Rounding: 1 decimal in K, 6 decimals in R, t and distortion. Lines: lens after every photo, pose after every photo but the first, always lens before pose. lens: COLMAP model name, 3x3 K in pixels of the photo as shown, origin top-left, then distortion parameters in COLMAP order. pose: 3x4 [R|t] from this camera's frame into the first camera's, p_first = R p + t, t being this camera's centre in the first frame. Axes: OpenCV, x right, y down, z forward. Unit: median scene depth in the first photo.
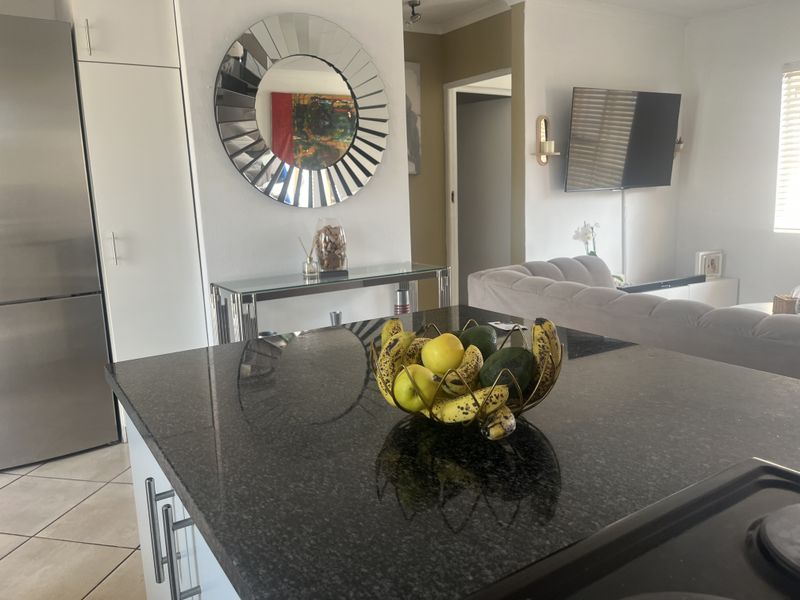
lens RADIAL K [[608.8, 0, 402.1], [0, 608.8, 303.5], [0, 0, 1]] dist [0.047269, -0.087284]
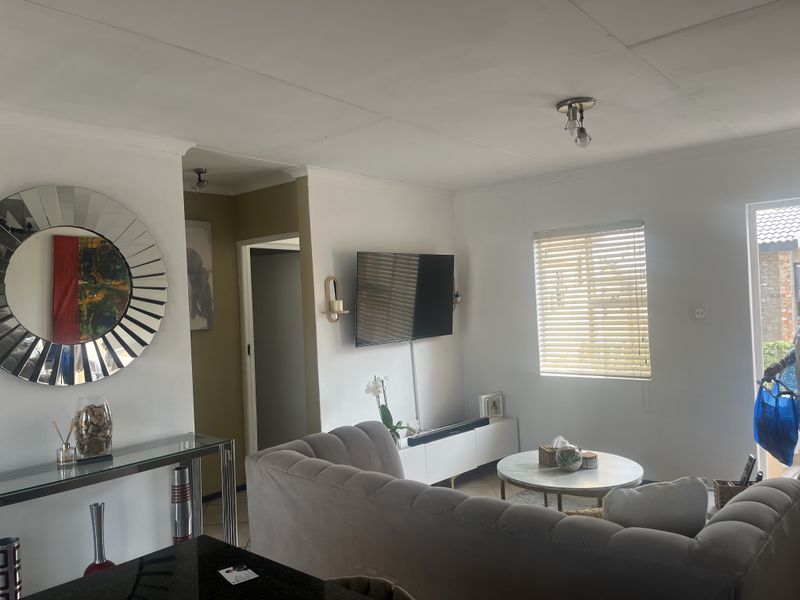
lens RADIAL K [[607.6, 0, 400.0], [0, 607.6, 300.0], [0, 0, 1]] dist [0.039516, -0.007343]
pose [[0.960015, -0.009758, 0.279779, 0.051286], [0.065439, 0.979527, -0.190379, -0.060221], [-0.272194, 0.201075, 0.940999, -0.009857]]
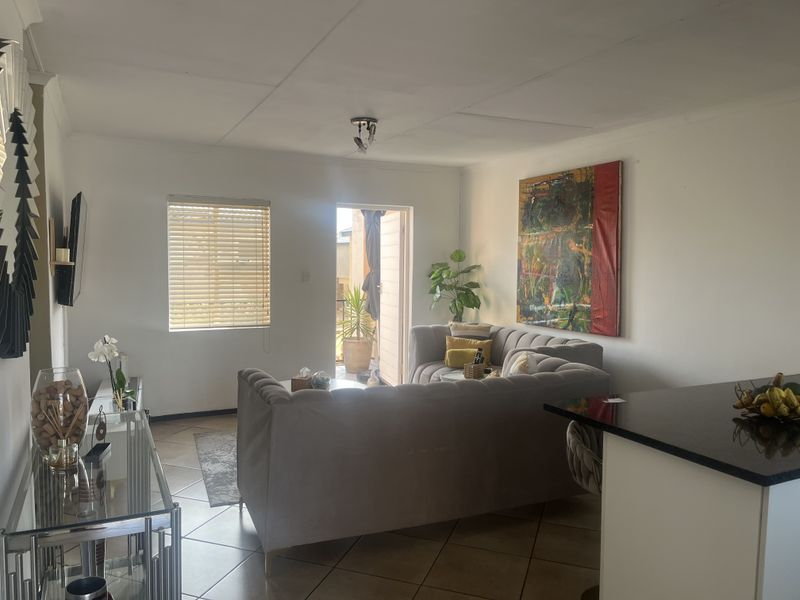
lens RADIAL K [[607.6, 0, 400.0], [0, 607.6, 300.0], [0, 0, 1]] dist [0.039516, -0.007343]
pose [[0.118432, -0.030187, 0.992503, -0.544872], [0.166596, 0.985973, 0.010109, -0.122145], [-0.978887, 0.164150, 0.121799, 0.434148]]
